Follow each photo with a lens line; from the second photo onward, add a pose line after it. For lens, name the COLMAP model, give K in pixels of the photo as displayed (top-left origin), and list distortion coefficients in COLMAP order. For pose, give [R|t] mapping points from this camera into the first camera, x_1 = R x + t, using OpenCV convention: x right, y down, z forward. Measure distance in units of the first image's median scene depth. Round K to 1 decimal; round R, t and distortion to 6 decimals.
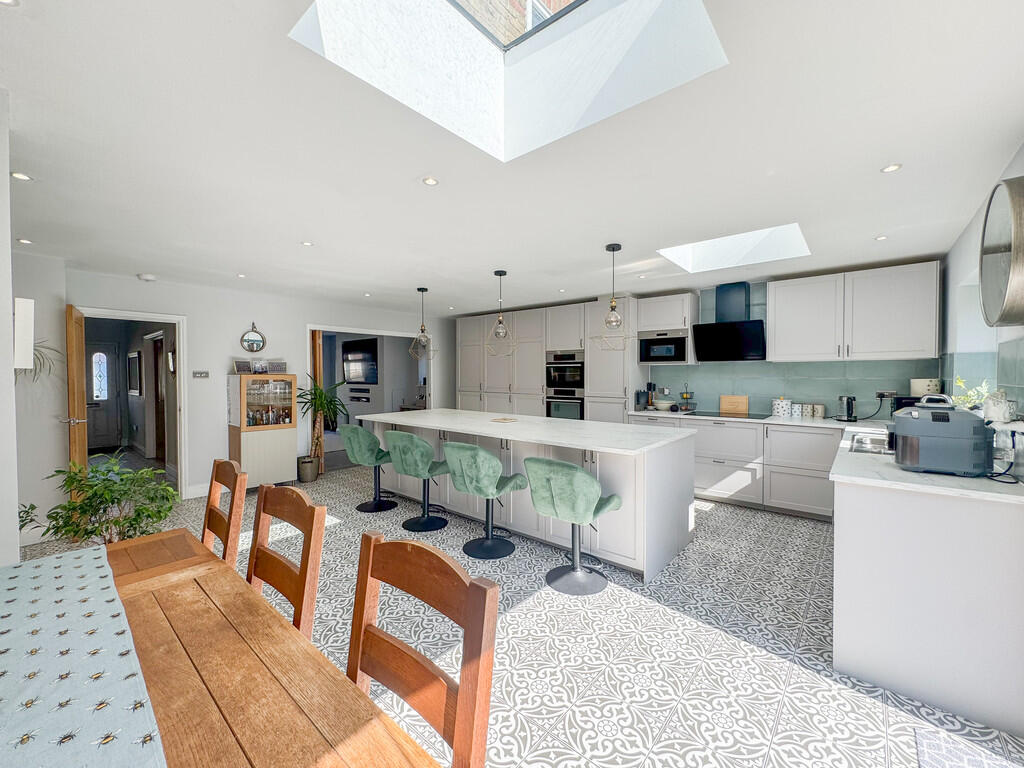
lens RADIAL K [[420.3, 0, 510.9], [0, 420.3, 386.5], [0, 0, 1]] dist [-0.002668, 0.000168]
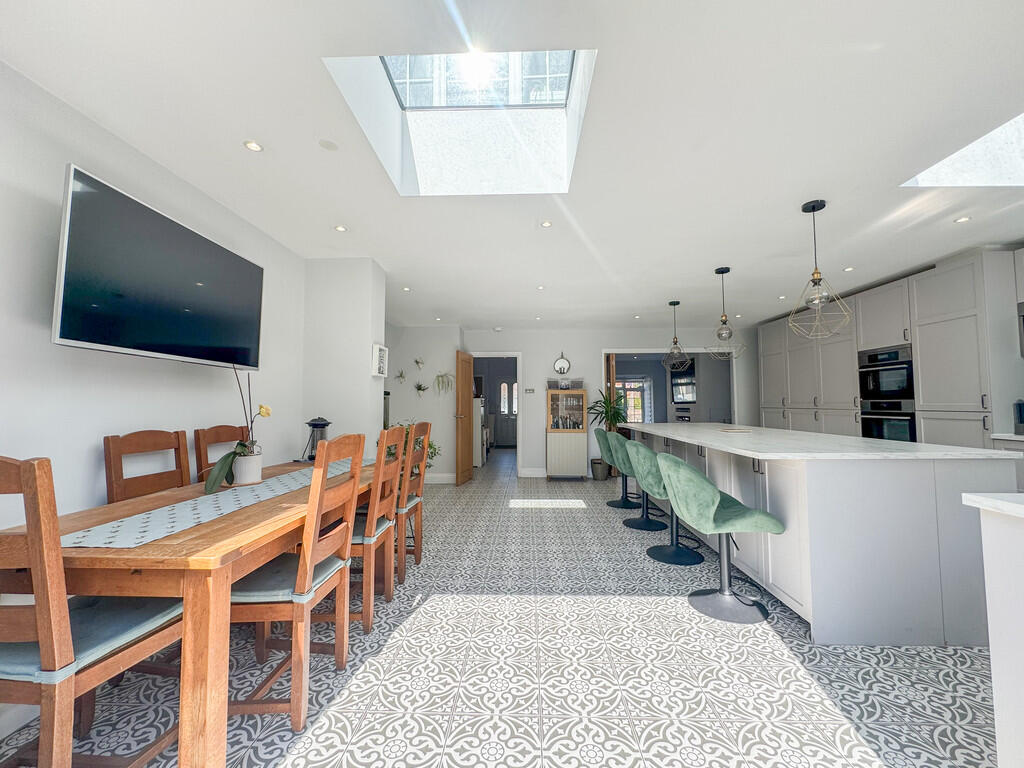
lens RADIAL K [[420.3, 0, 516.8], [0, 420.3, 382.3], [0, 0, 1]] dist [-0.002668, 0.000168]
pose [[0.628864, -0.045921, -0.776158, 0.303959], [-0.020135, 0.996958, -0.075298, 0.043278], [0.777254, 0.062980, 0.626026, 0.057259]]
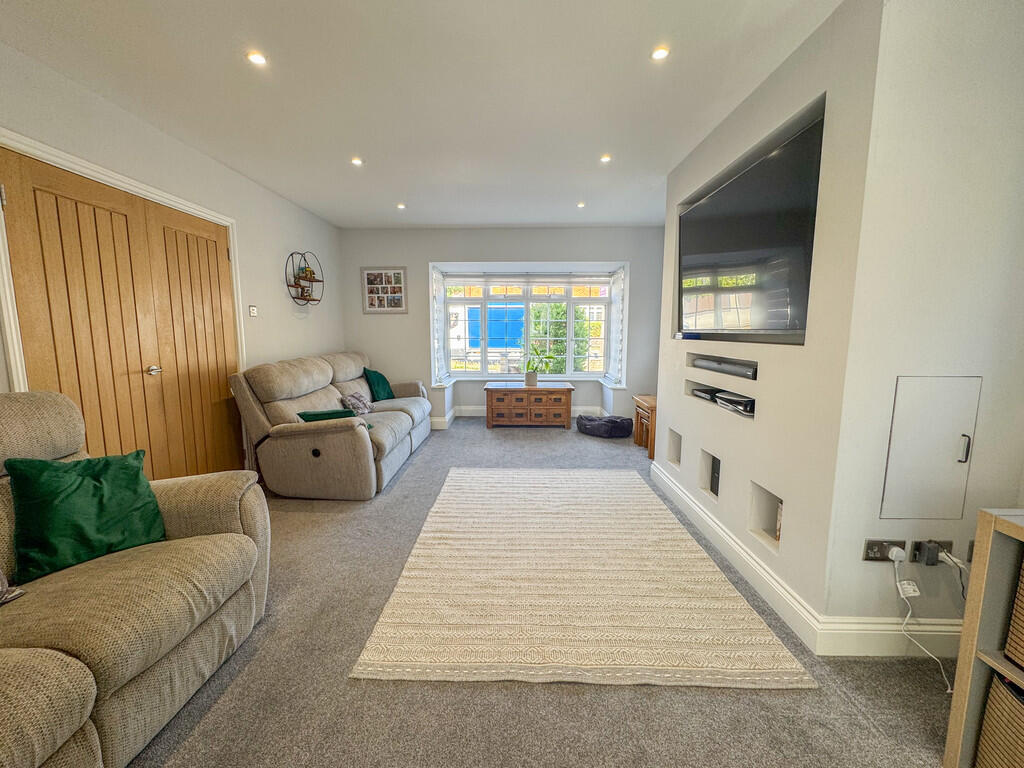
lens RADIAL K [[420.3, 0, 510.4], [0, 420.3, 382.4], [0, 0, 1]] dist [-0.002668, 0.000168]
pose [[0.634180, 0.101595, -0.766482, -0.379929], [-0.021080, 0.993233, 0.114209, -0.016087], [0.772898, -0.056272, 0.632030, 1.166555]]
